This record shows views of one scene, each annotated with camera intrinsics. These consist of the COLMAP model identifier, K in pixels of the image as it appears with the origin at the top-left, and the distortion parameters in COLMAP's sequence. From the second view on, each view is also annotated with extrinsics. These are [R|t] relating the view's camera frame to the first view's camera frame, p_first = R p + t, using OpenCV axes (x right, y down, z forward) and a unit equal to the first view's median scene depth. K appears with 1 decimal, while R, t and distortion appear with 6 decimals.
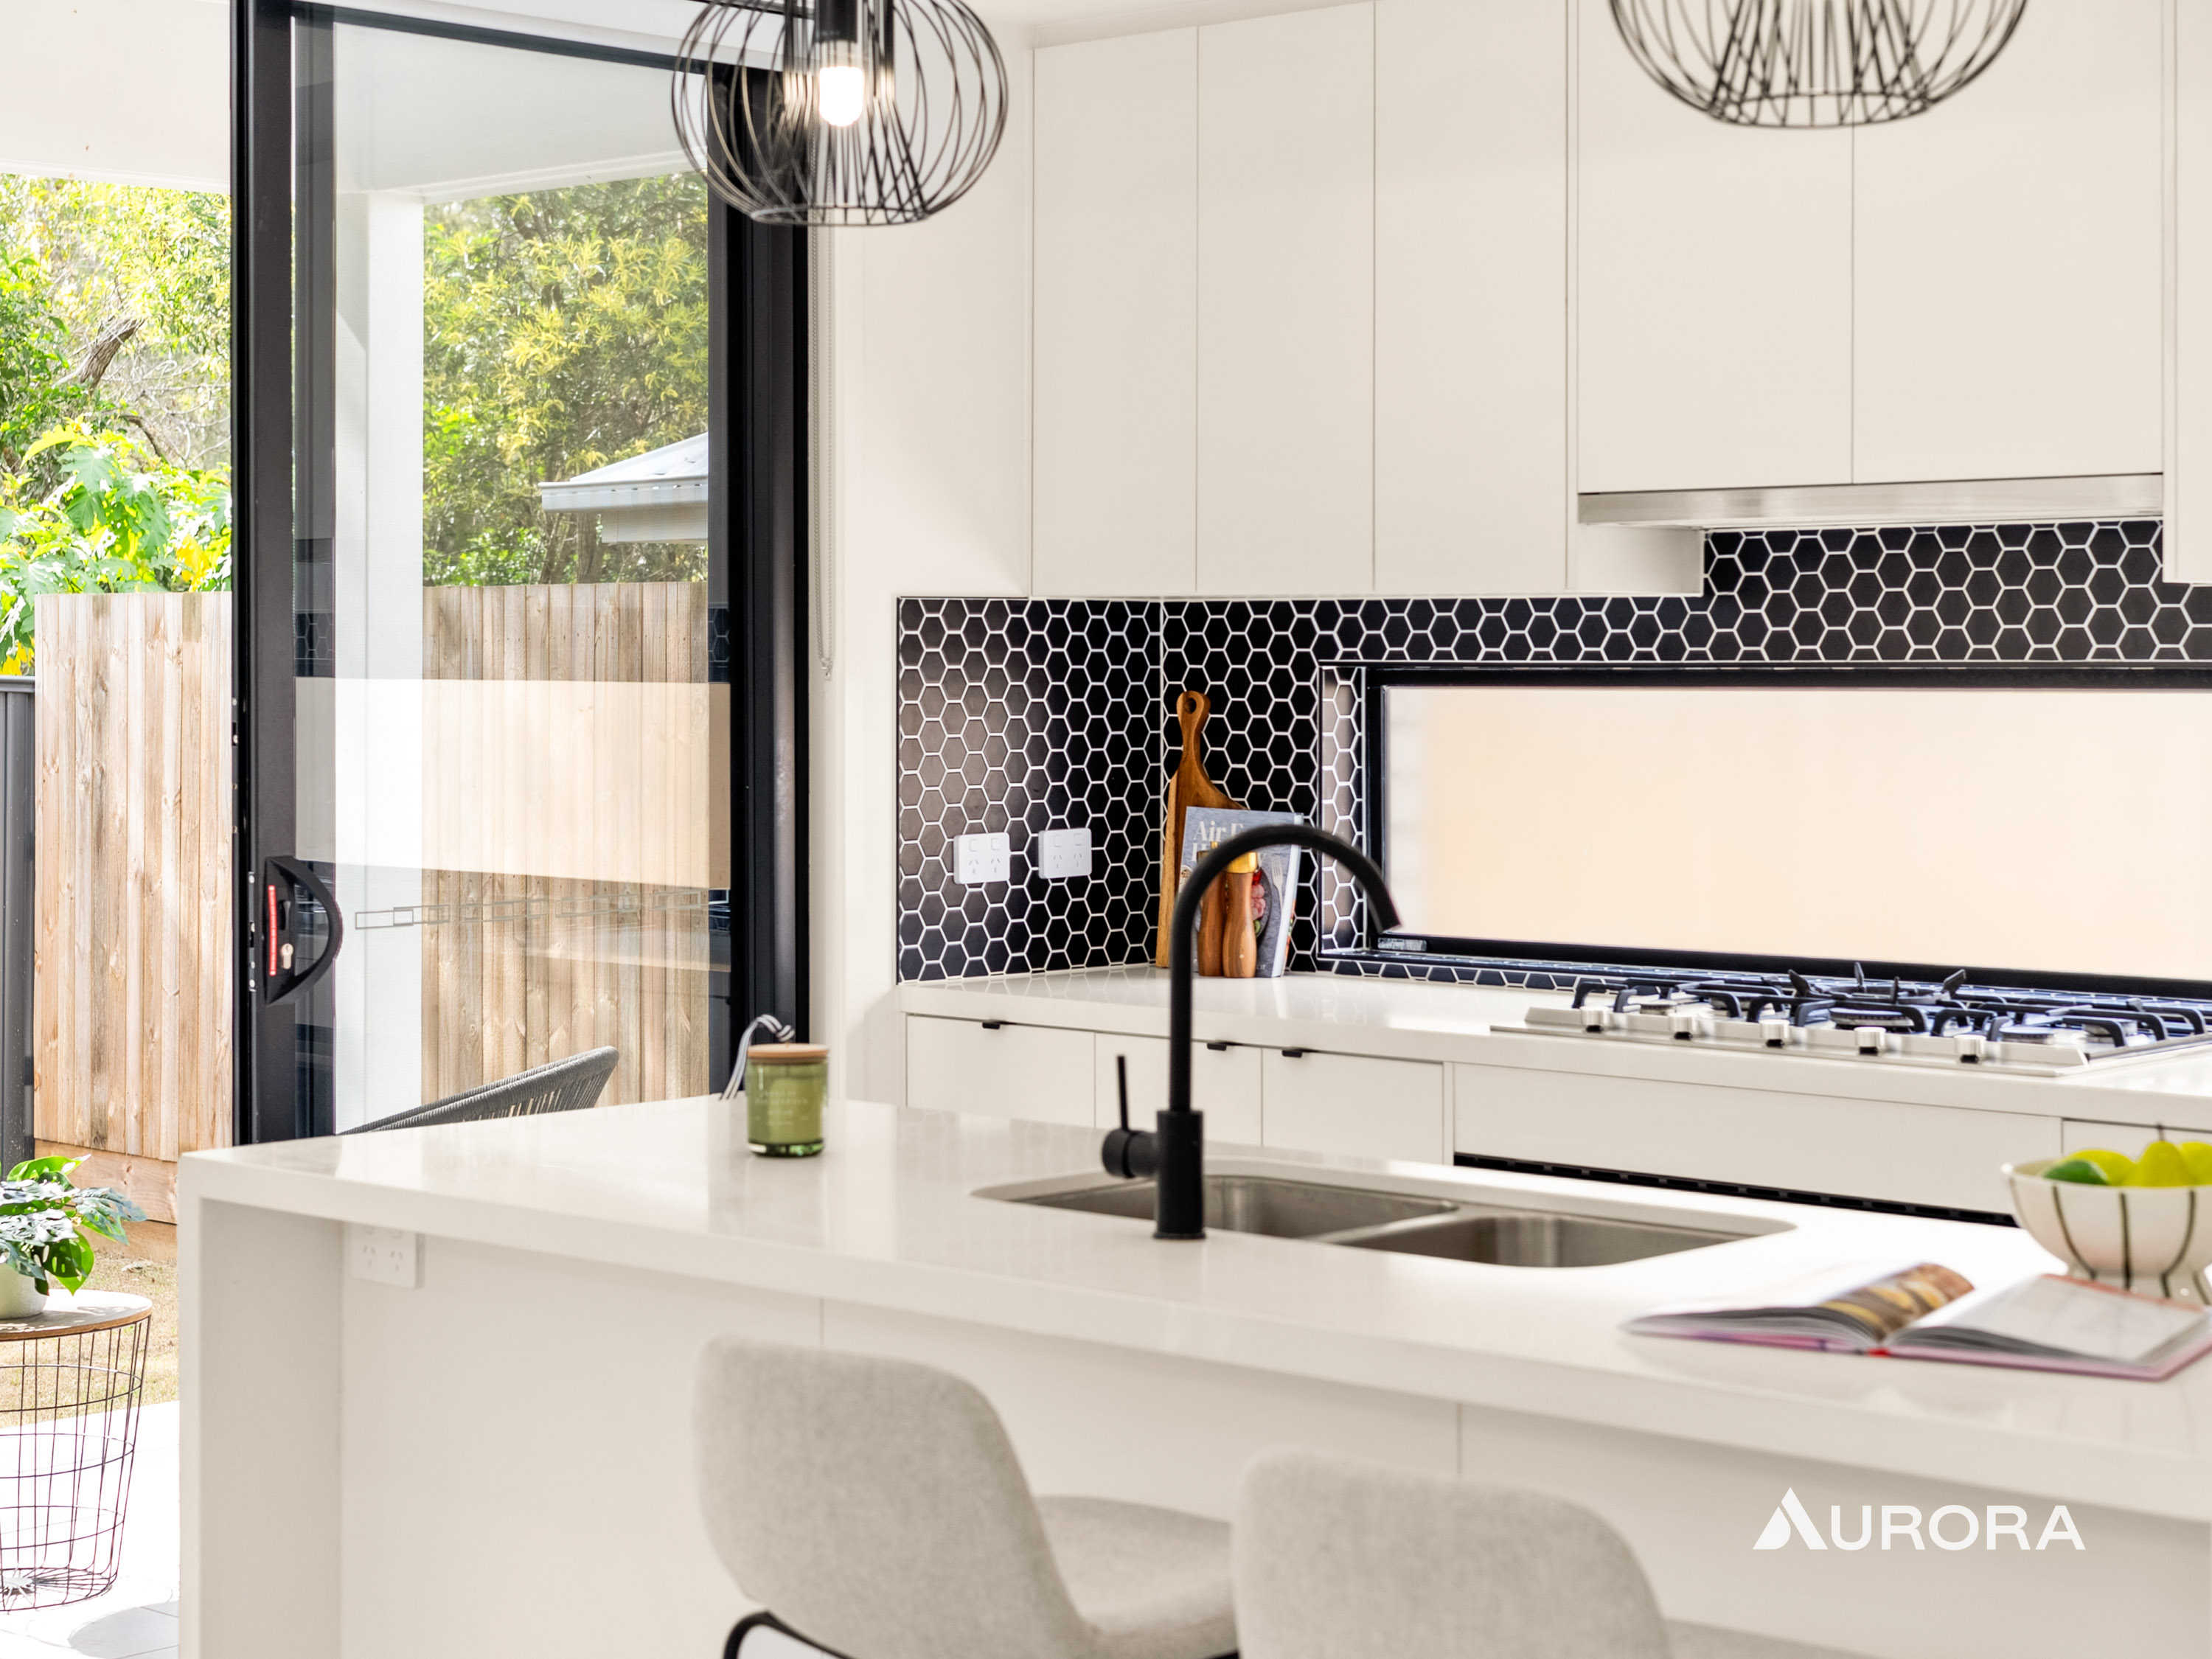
lens RADIAL K [[3819.9, 0, 1125.3], [0, 3819.9, 822.7], [0, 0, 1]] dist [0.016240, 0.000000]
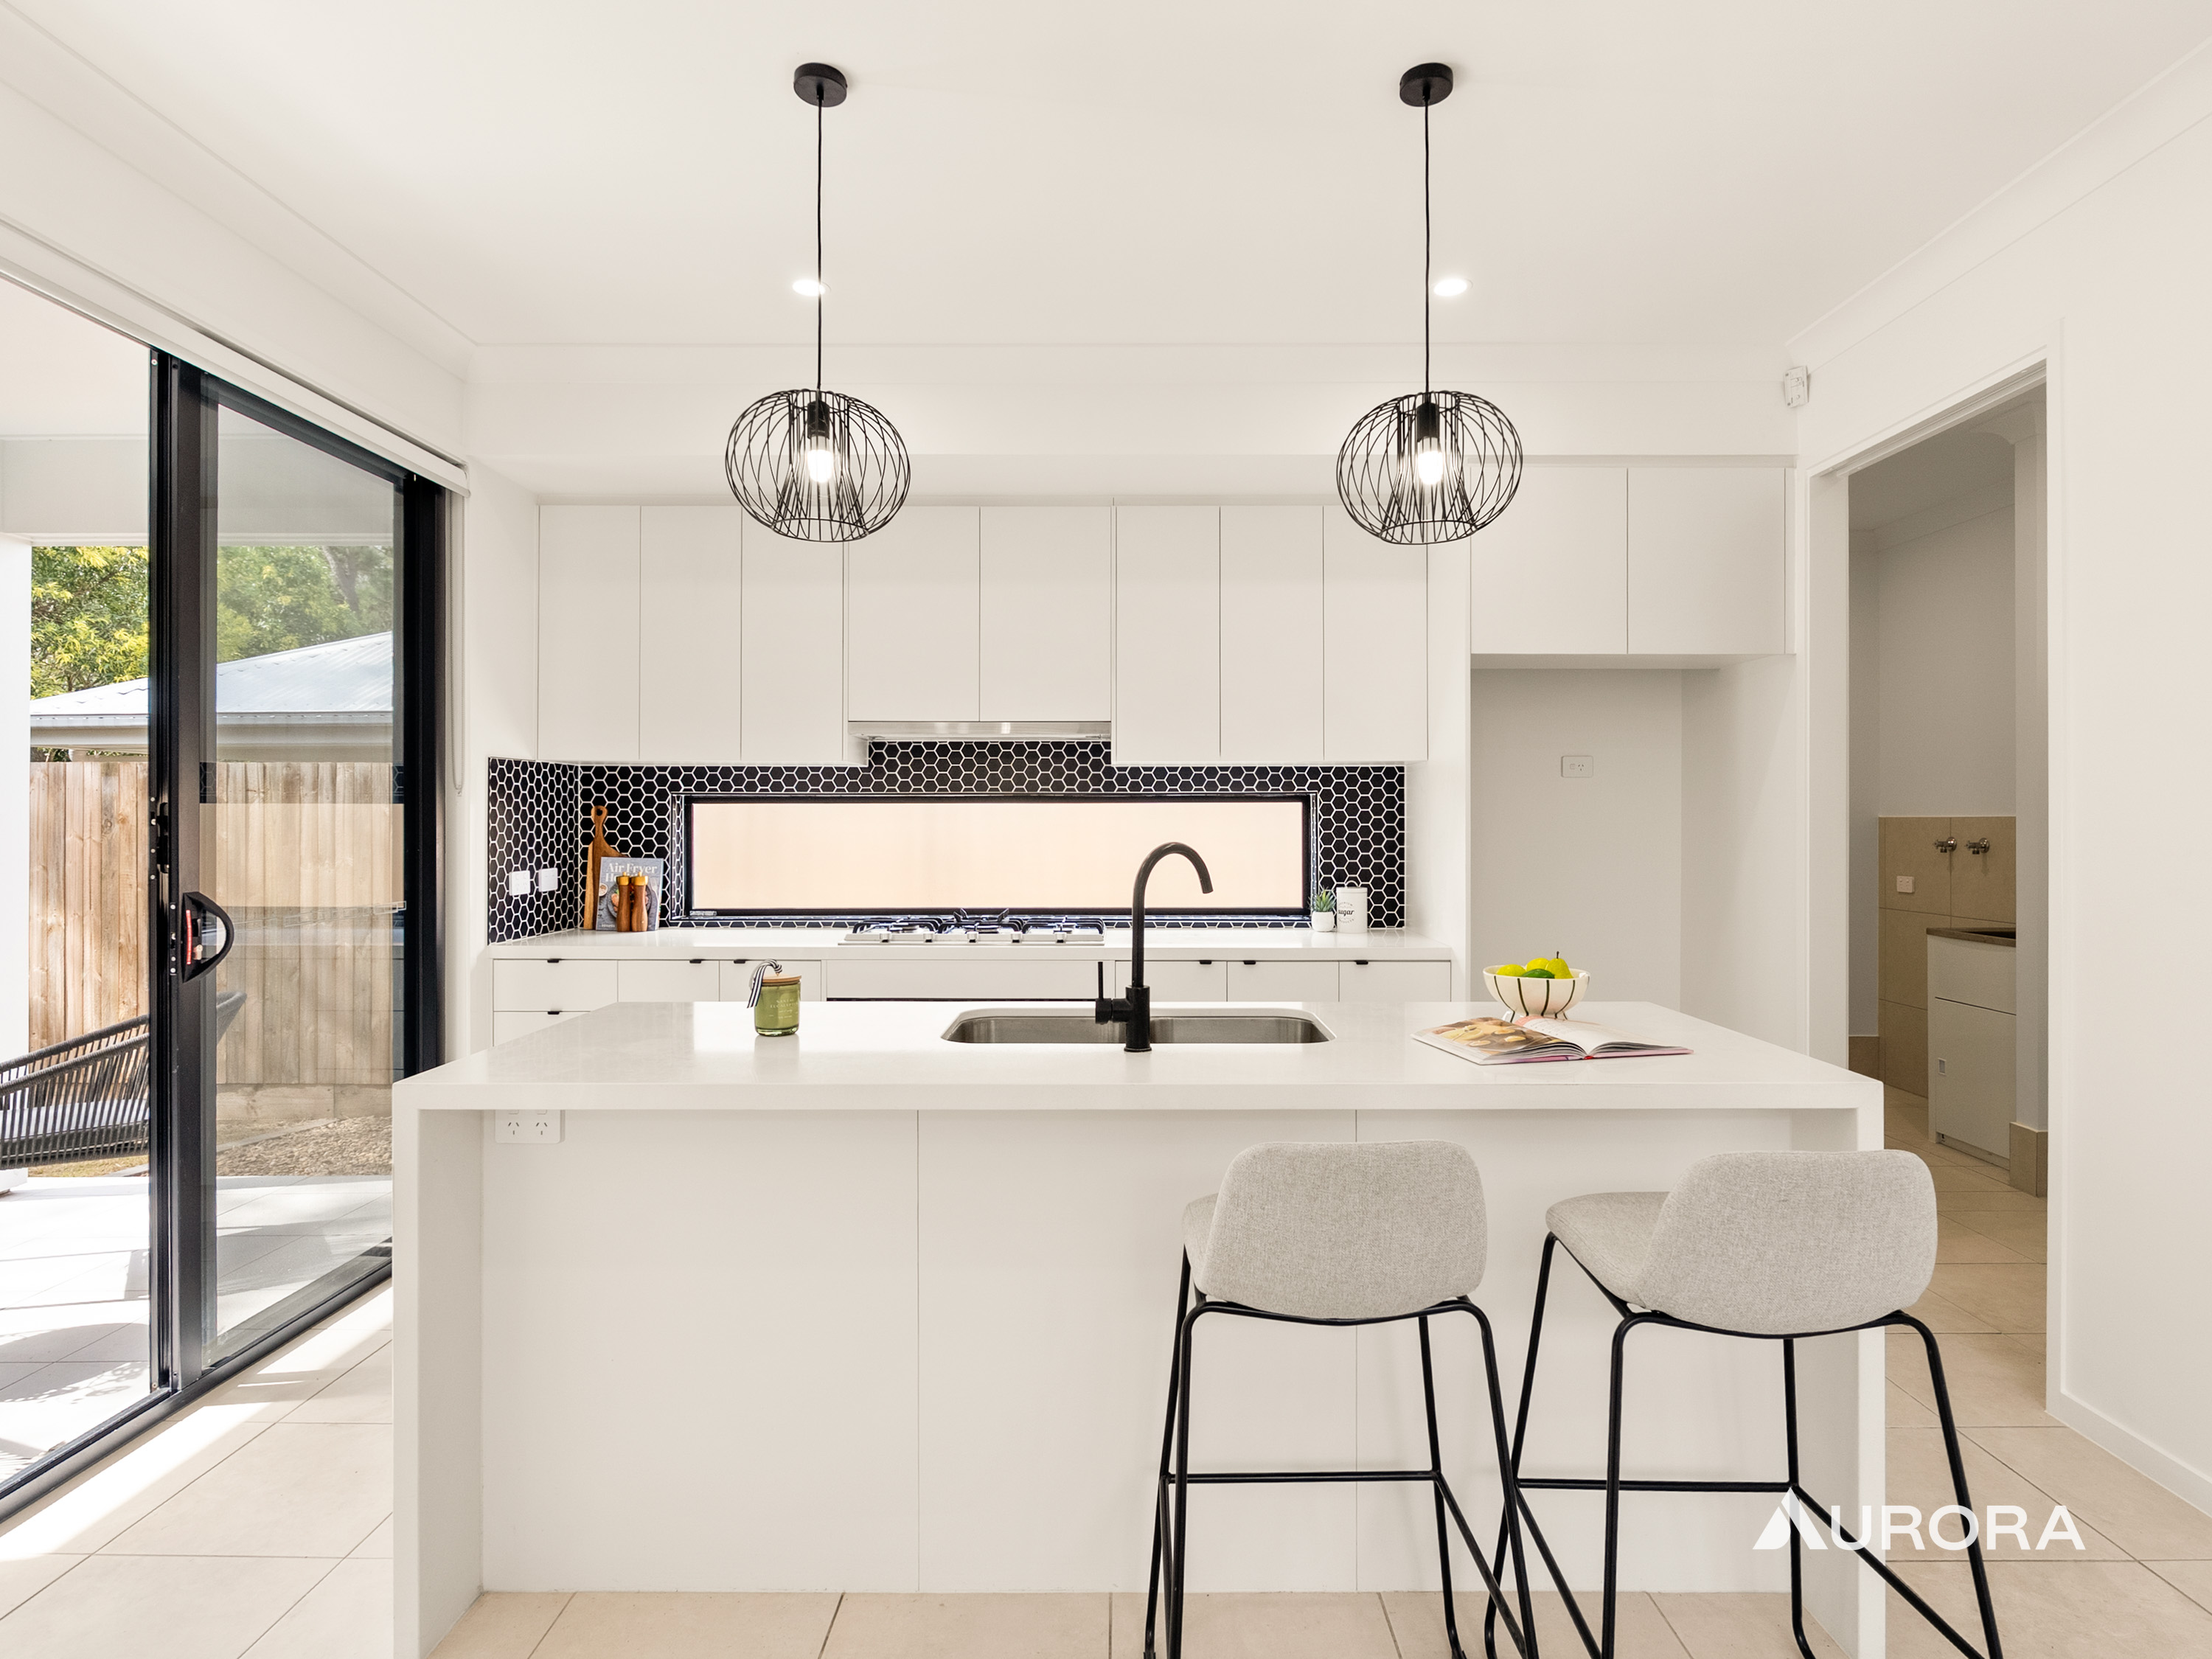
lens RADIAL K [[1160.3, 0, 1134.6], [0, 1160.3, 815.6], [0, 0, 1]] dist [-0.009750, 0.000326]
pose [[0.736393, 0.001466, 0.676552, -0.224925], [0.027893, 0.999082, -0.032524, 0.002484], [-0.675979, 0.042822, 0.735676, 0.303825]]
